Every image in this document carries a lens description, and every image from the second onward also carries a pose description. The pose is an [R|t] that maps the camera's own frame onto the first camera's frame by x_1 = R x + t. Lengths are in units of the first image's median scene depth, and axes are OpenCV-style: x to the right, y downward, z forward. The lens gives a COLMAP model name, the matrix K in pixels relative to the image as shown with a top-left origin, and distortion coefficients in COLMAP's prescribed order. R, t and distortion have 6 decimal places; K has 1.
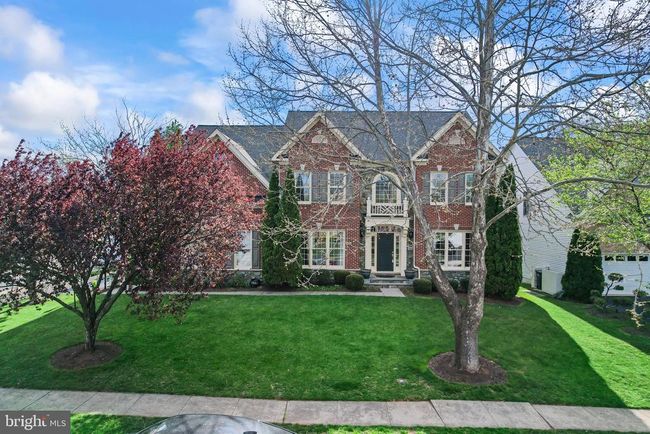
lens RADIAL K [[409.9, 0, 325.4], [0, 409.9, 217.6], [0, 0, 1]] dist [-0.010471, 0.002936]
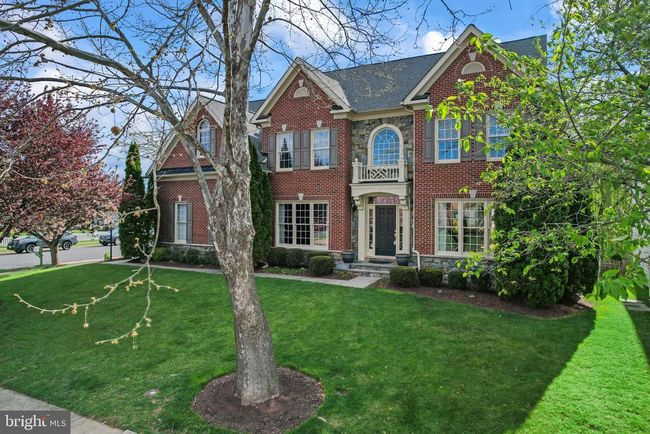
lens RADIAL K [[409.9, 0, 324.9], [0, 409.9, 215.8], [0, 0, 1]] dist [-0.010471, 0.002936]
pose [[0.887223, -0.001137, -0.461339, 0.409820], [0.002696, 0.999993, 0.002720, 0.056930], [0.461332, -0.003657, 0.887220, 0.290697]]
